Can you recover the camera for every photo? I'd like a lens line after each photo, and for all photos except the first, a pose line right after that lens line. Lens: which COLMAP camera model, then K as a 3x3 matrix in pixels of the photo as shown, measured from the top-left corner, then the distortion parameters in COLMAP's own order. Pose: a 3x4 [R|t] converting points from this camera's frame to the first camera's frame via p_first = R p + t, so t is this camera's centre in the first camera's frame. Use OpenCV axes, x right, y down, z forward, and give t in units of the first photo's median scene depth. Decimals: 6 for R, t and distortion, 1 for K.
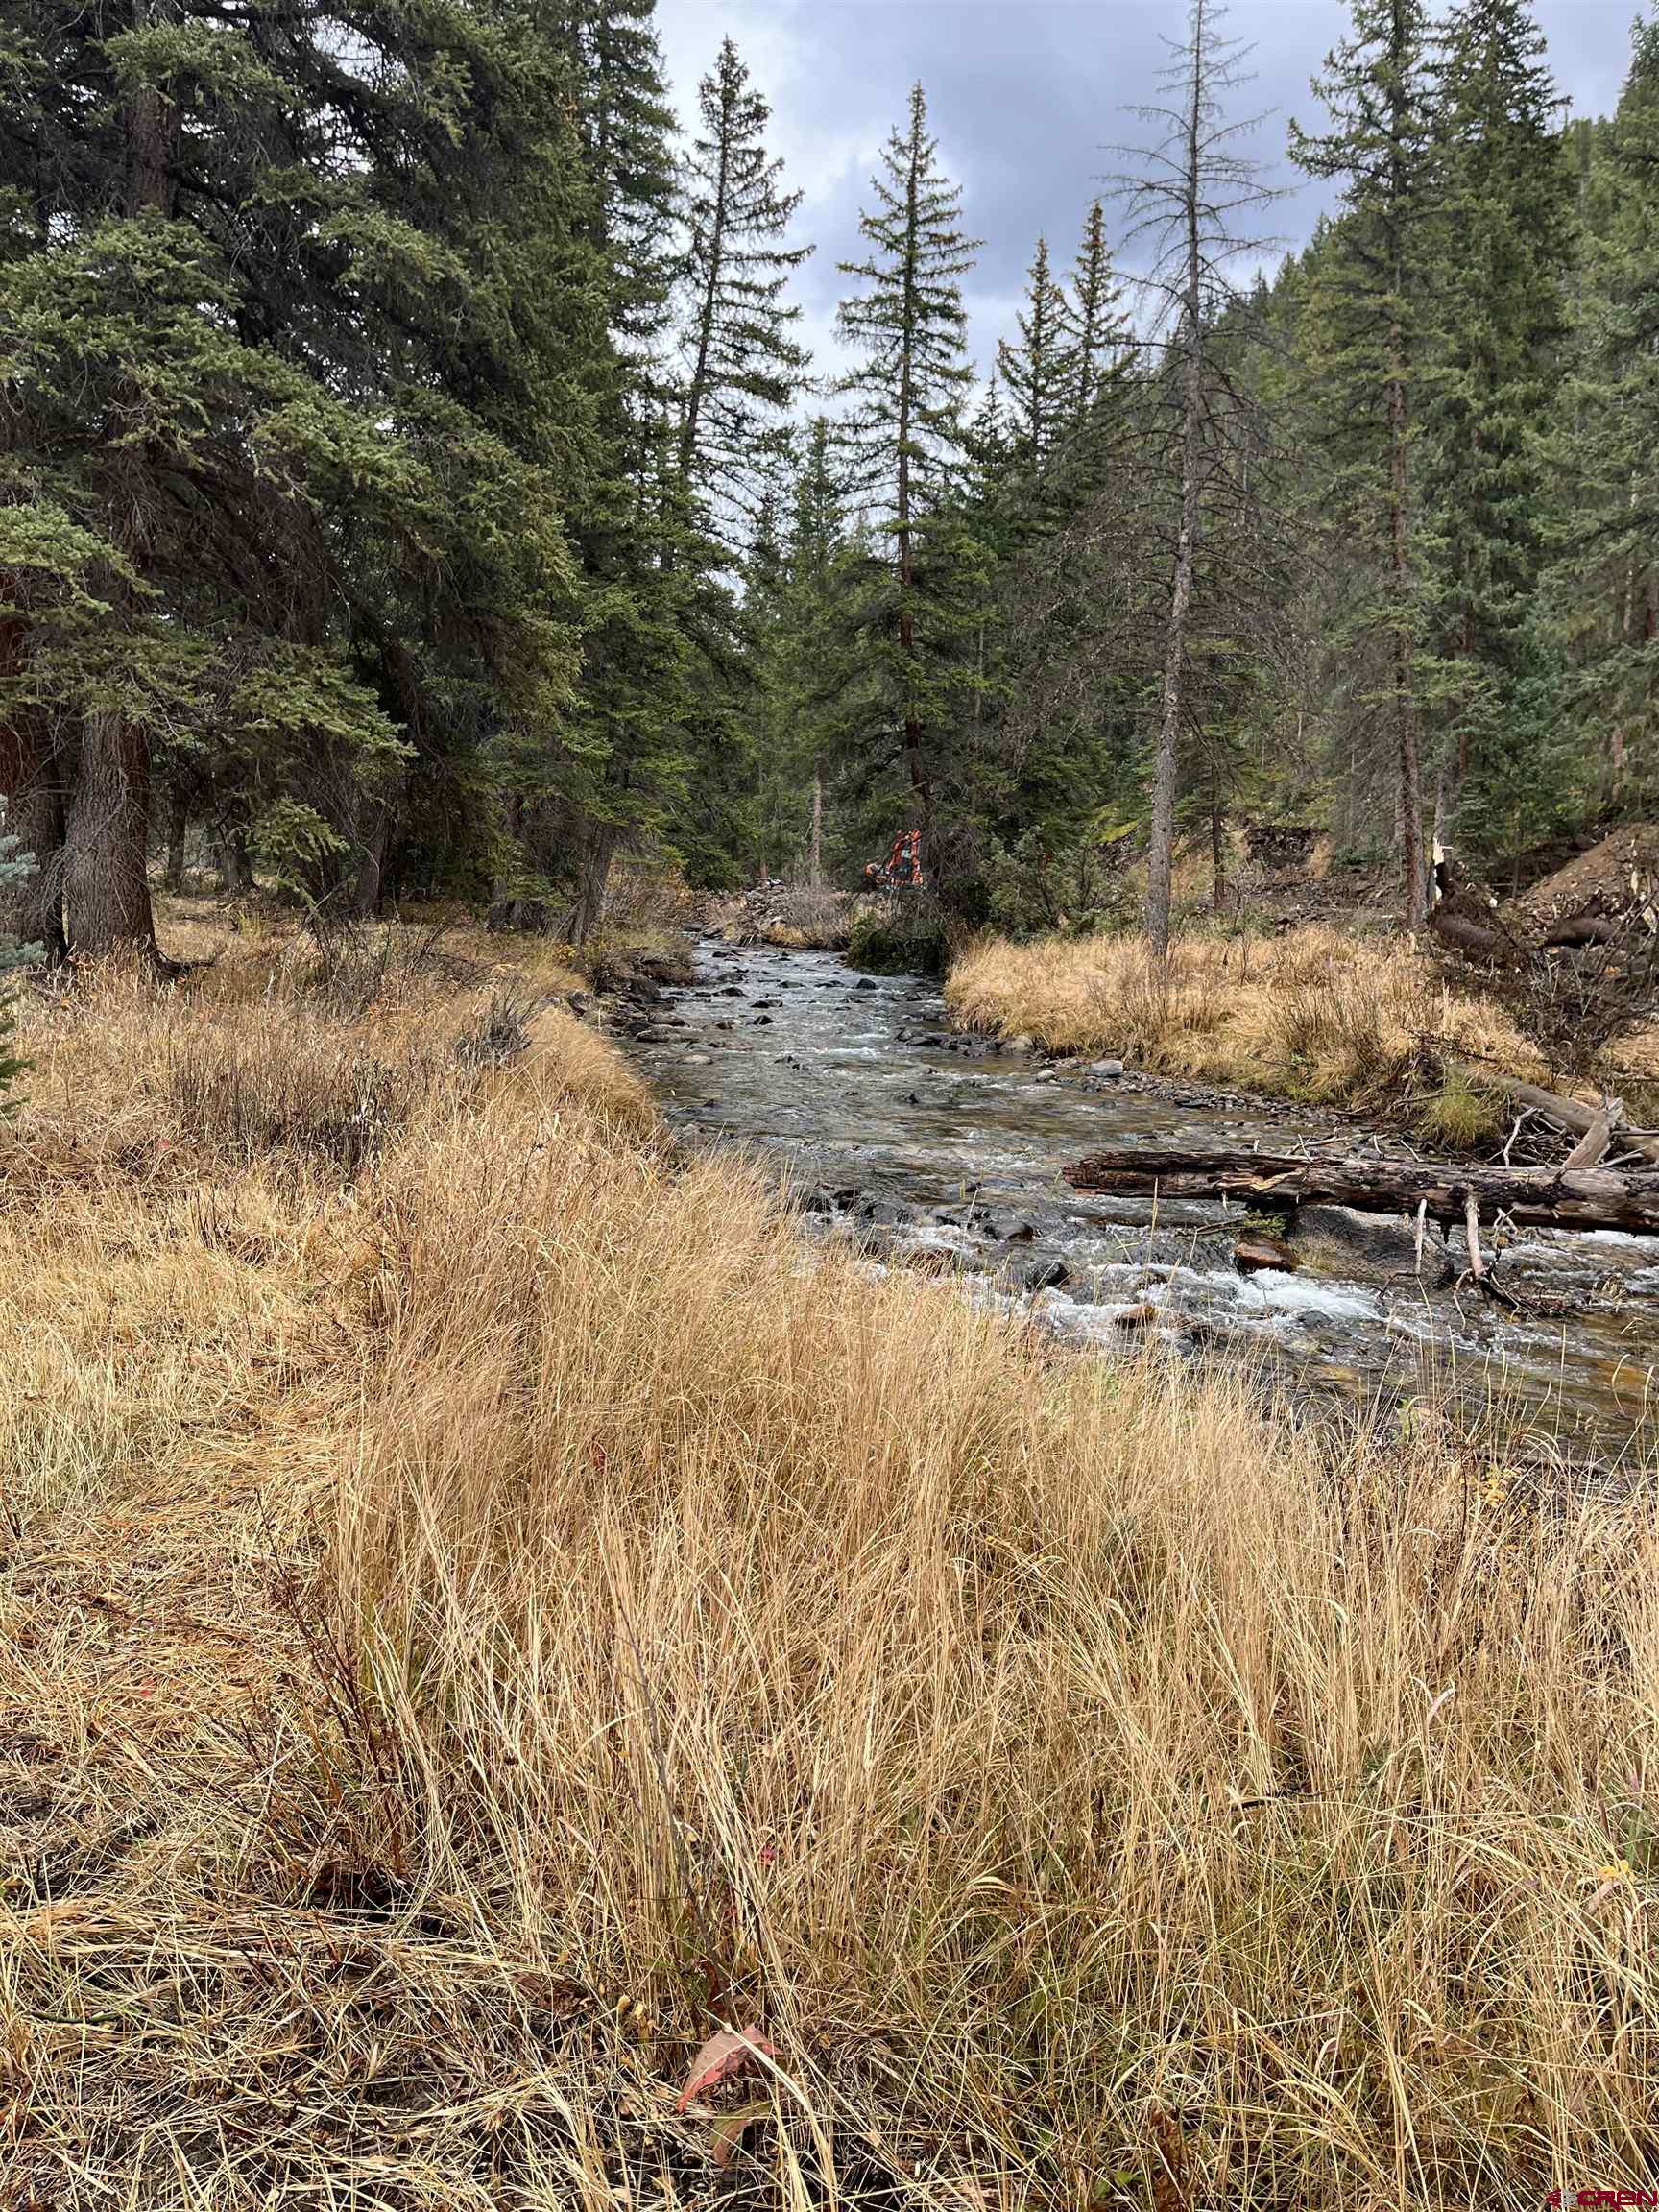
lens RADIAL K [[1667.0, 0, 869.3], [0, 1667.0, 1116.7], [0, 0, 1]] dist [0.071808, -0.097524]
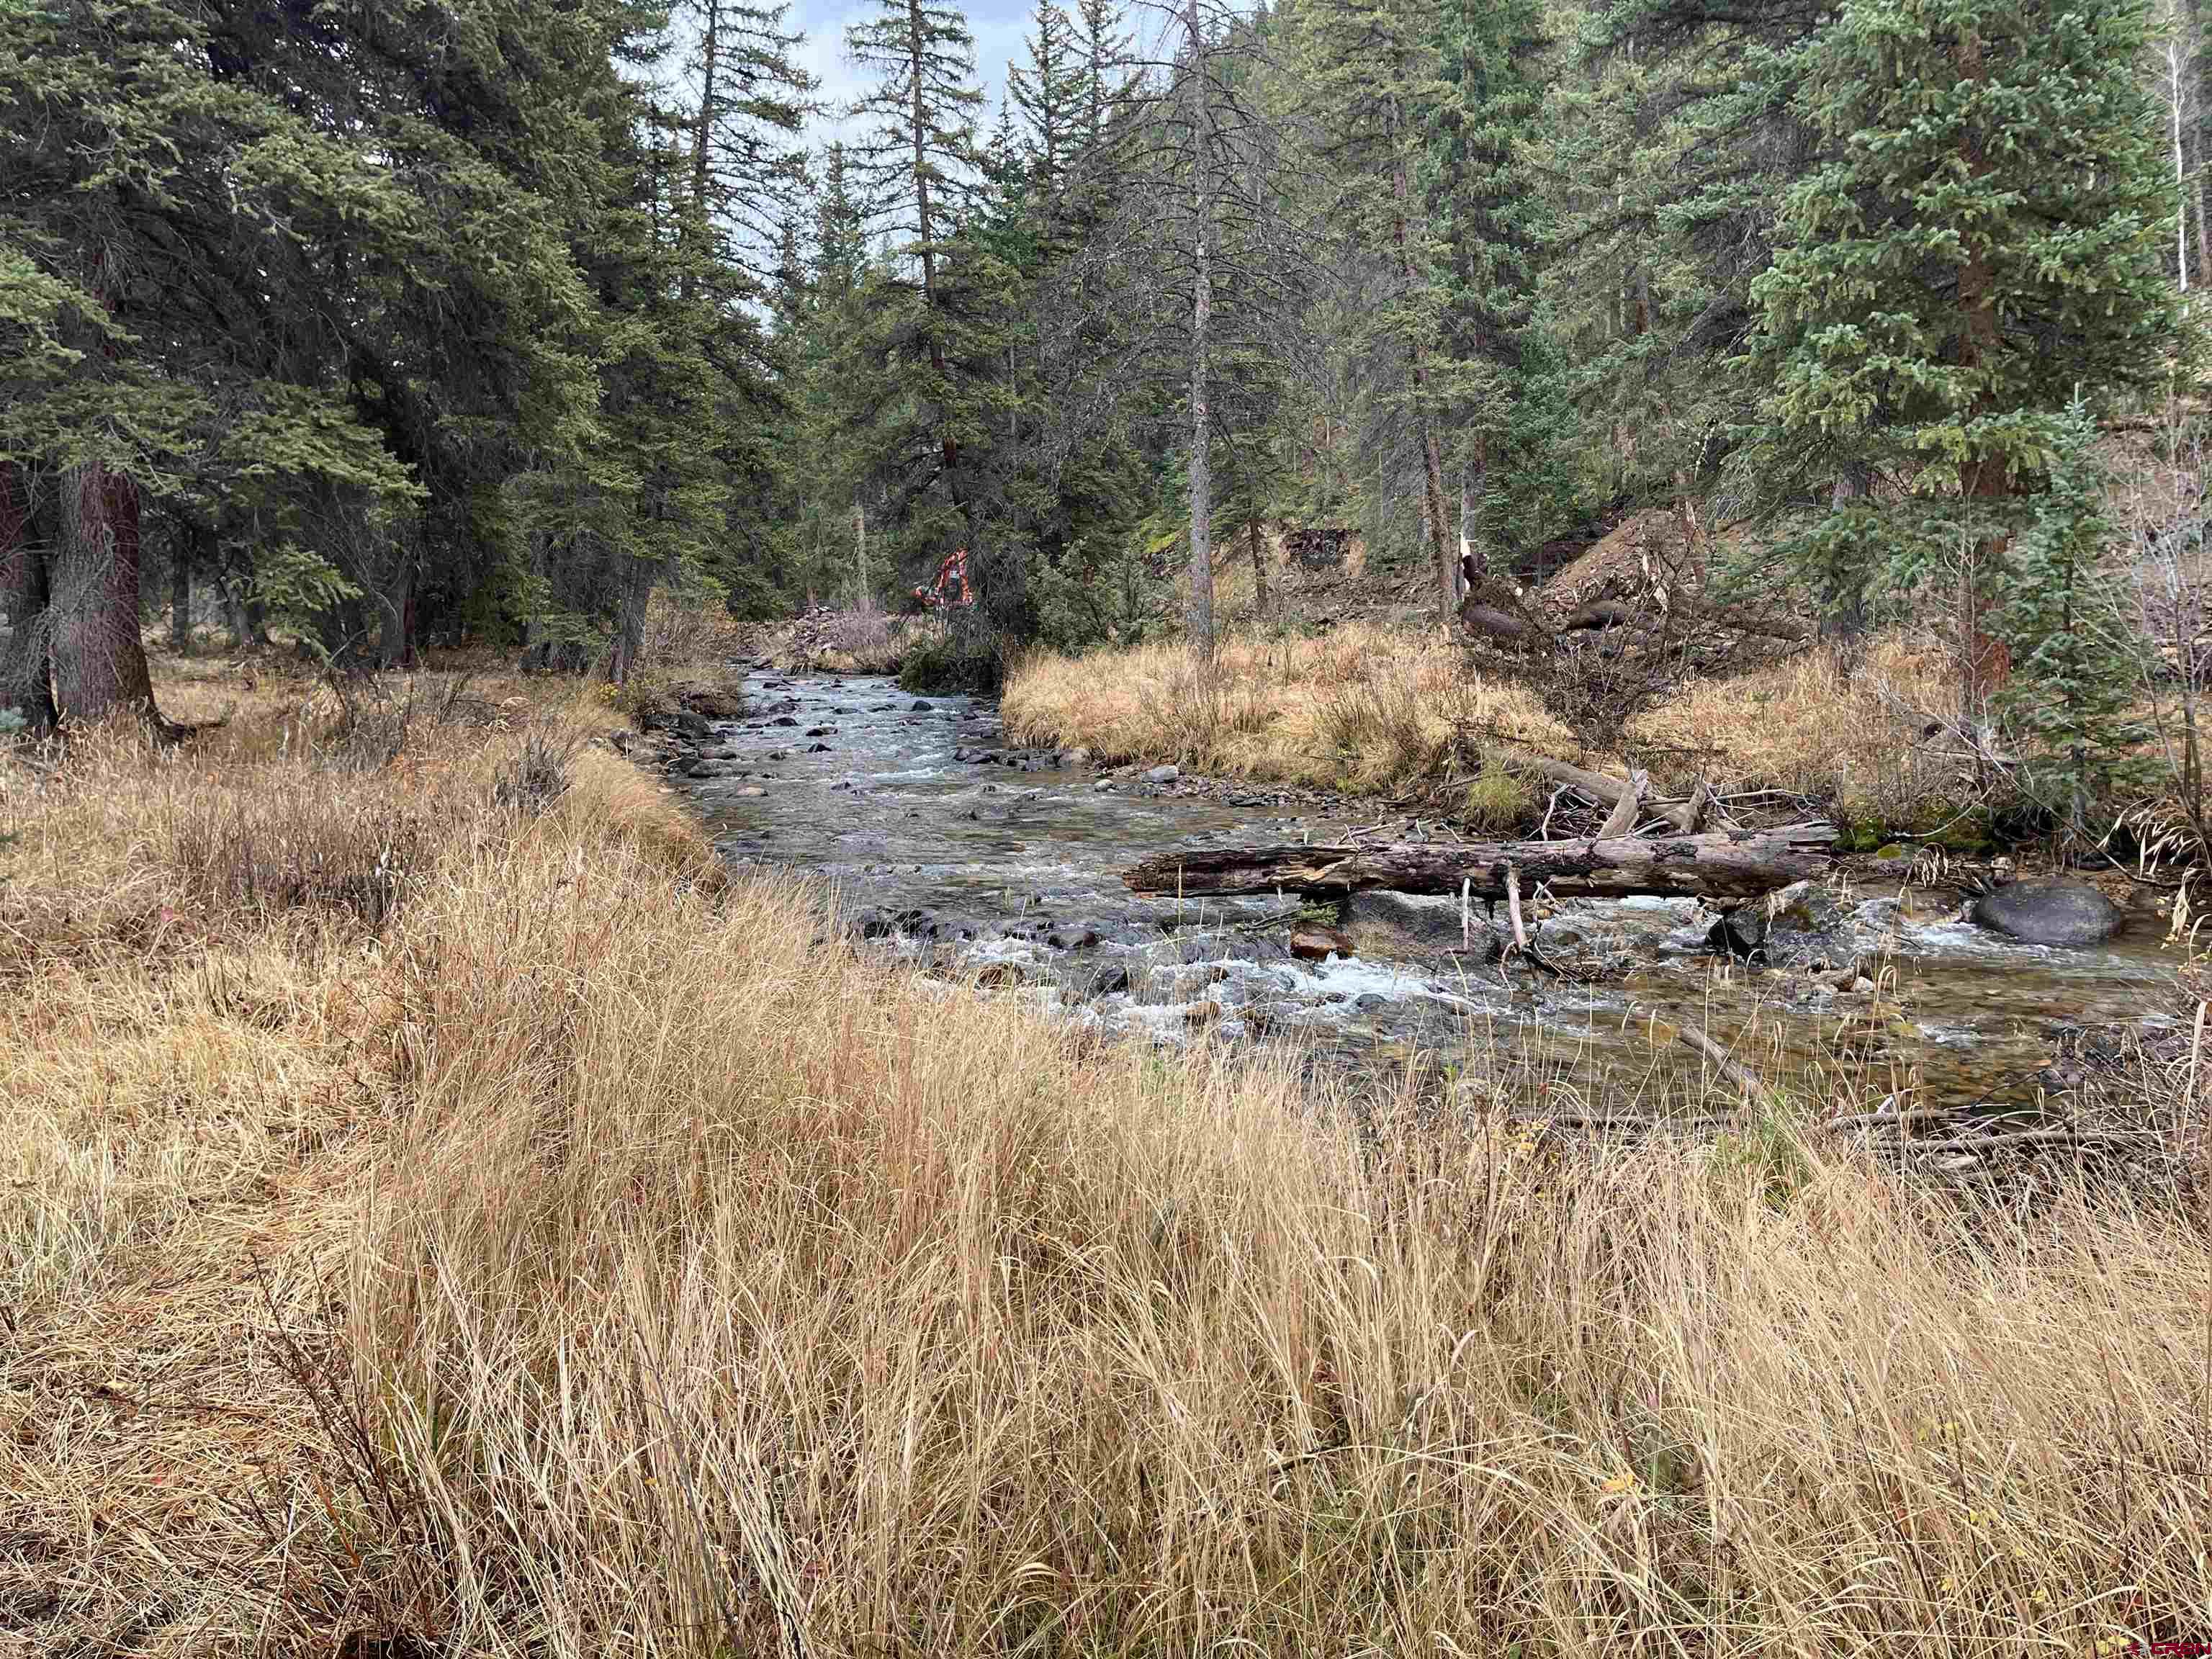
lens RADIAL K [[1667.0, 0, 1117.3], [0, 1667.0, 807.4], [0, 0, 1]] dist [0.071808, -0.097524]
pose [[0.991995, -0.066532, 0.107331, 0.007521], [0.068296, 0.997582, -0.012842, 0.003405], [-0.106217, 0.020070, 0.994140, -0.001261]]
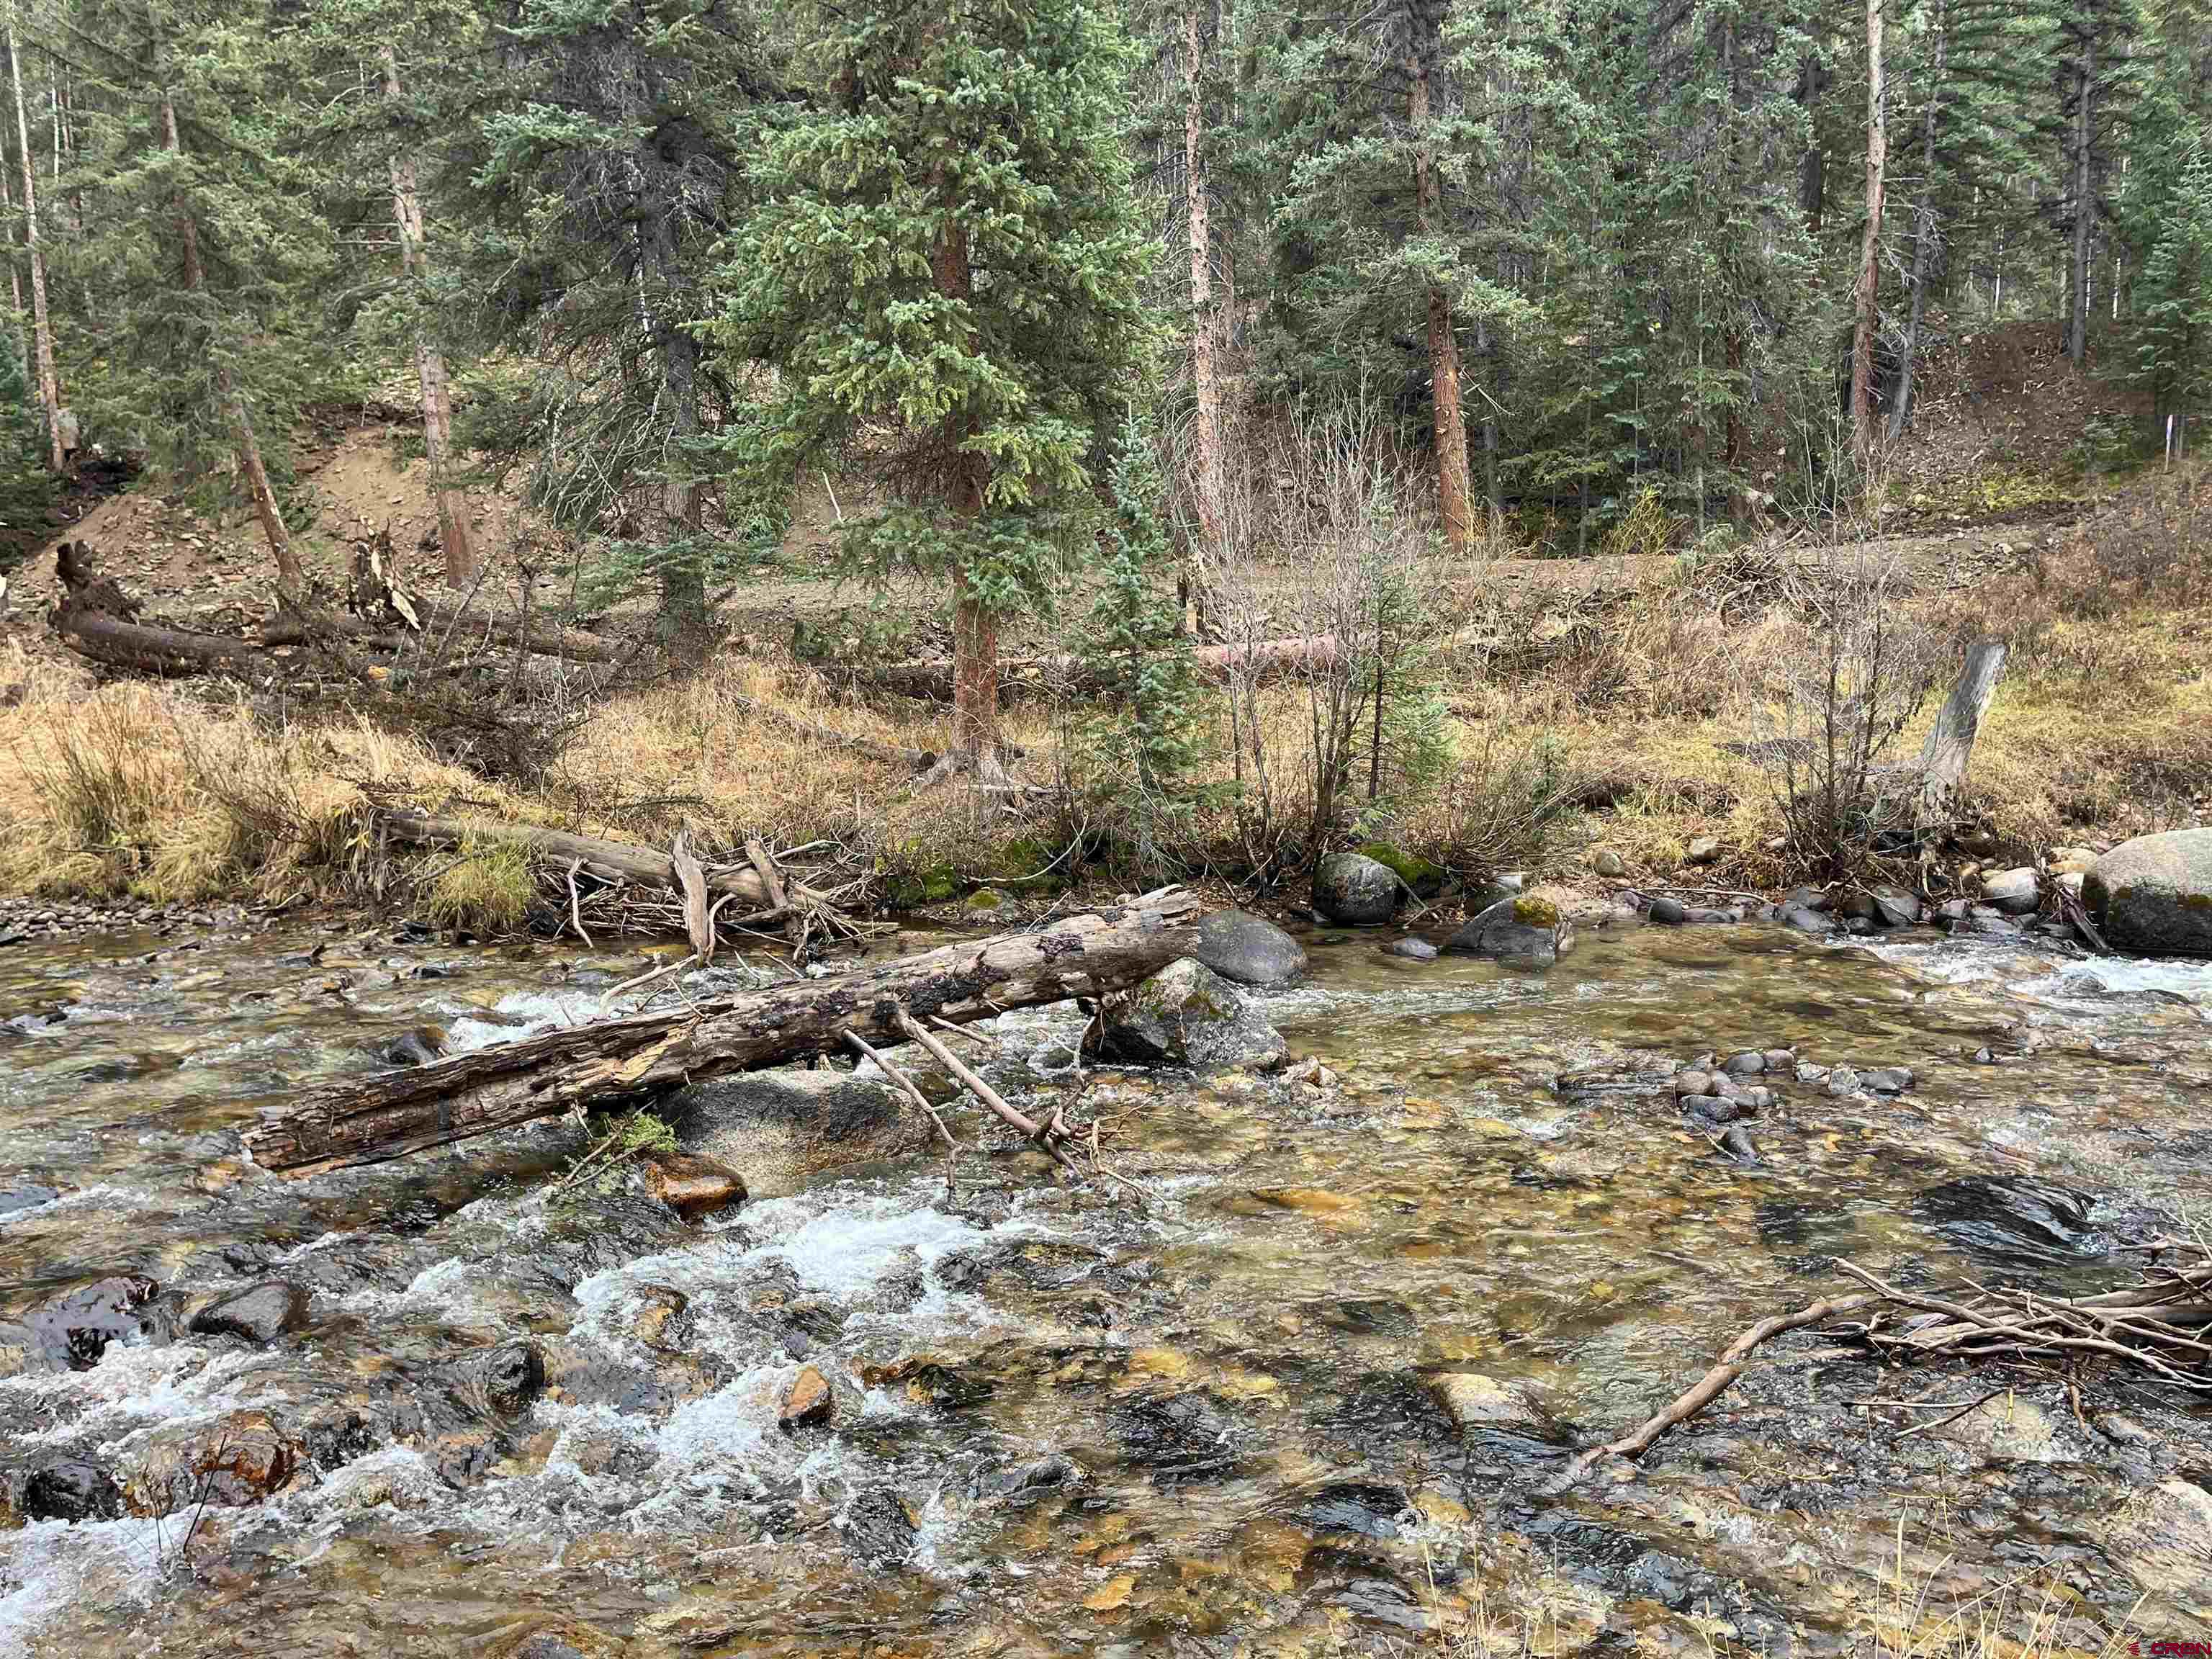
lens RADIAL K [[1667.0, 0, 1106.7], [0, 1667.0, 832.8], [0, 0, 1]] dist [0.071808, -0.097524]
pose [[0.510551, -0.154530, 0.845848, -0.158690], [0.136296, 0.985825, 0.097835, -0.071057], [-0.848977, 0.065336, 0.524376, 0.451809]]
